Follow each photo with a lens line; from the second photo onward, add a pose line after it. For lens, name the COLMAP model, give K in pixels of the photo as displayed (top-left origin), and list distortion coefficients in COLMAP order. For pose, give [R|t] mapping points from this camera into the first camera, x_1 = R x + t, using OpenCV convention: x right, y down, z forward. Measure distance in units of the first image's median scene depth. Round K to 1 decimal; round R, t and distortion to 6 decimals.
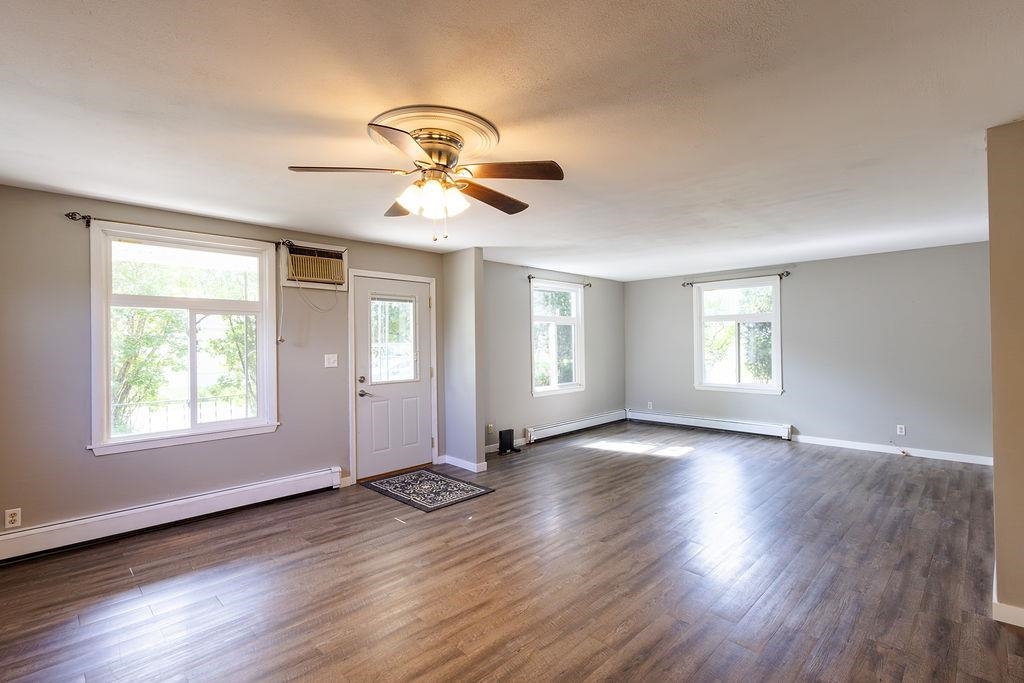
lens RADIAL K [[473.9, 0, 513.2], [0, 473.9, 337.9], [0, 0, 1]] dist [0.007882, -0.000625]
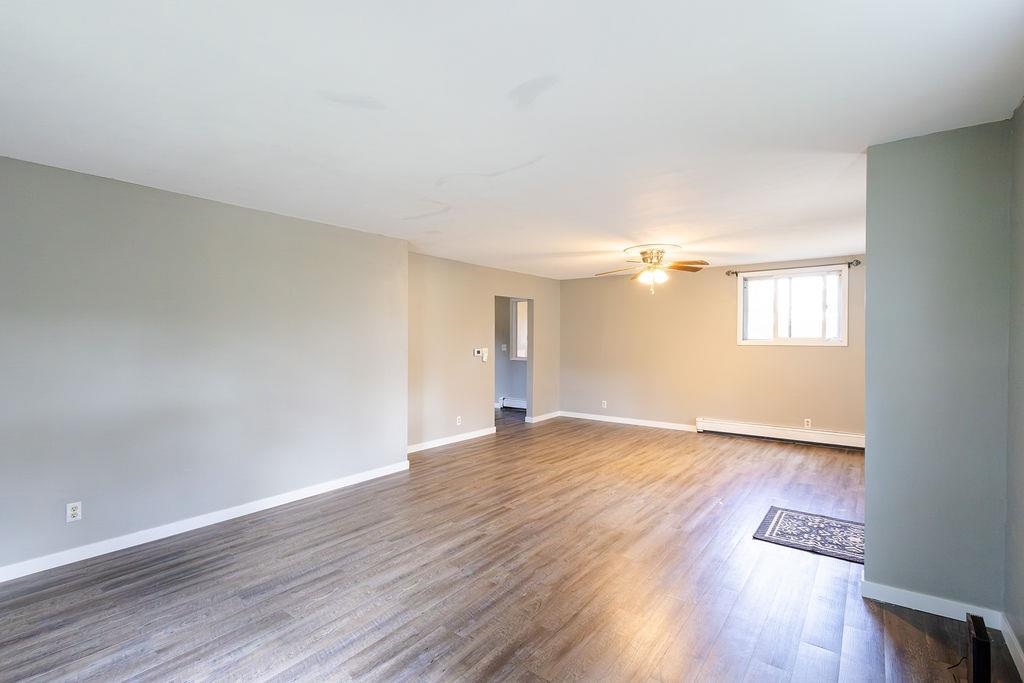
lens RADIAL K [[473.9, 0, 509.7], [0, 473.9, 345.6], [0, 0, 1]] dist [0.007882, -0.000625]
pose [[-0.991321, 0.011067, -0.130993, 0.506568], [0.009825, 0.999900, 0.010124, 0.010330], [0.131092, 0.008749, -0.991332, 1.956091]]
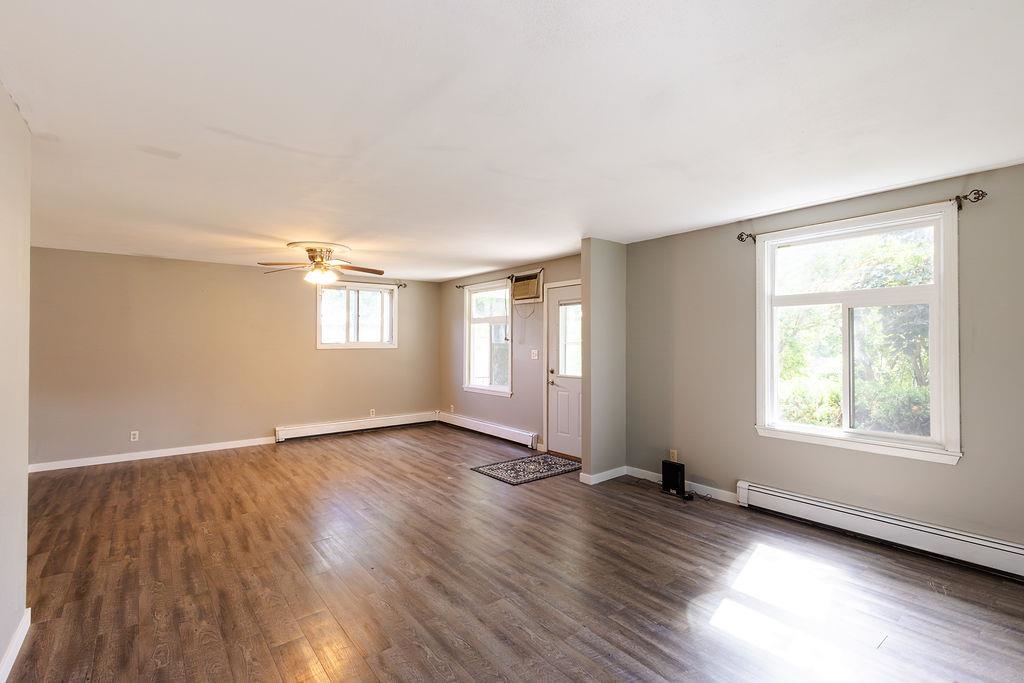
lens RADIAL K [[473.9, 0, 514.4], [0, 473.9, 339.4], [0, 0, 1]] dist [0.007882, -0.000625]
pose [[-0.122945, 0.004570, -0.992403, 1.150823], [0.011288, 0.999931, 0.003206, -0.000647], [0.992349, -0.010808, -0.122988, 1.314382]]
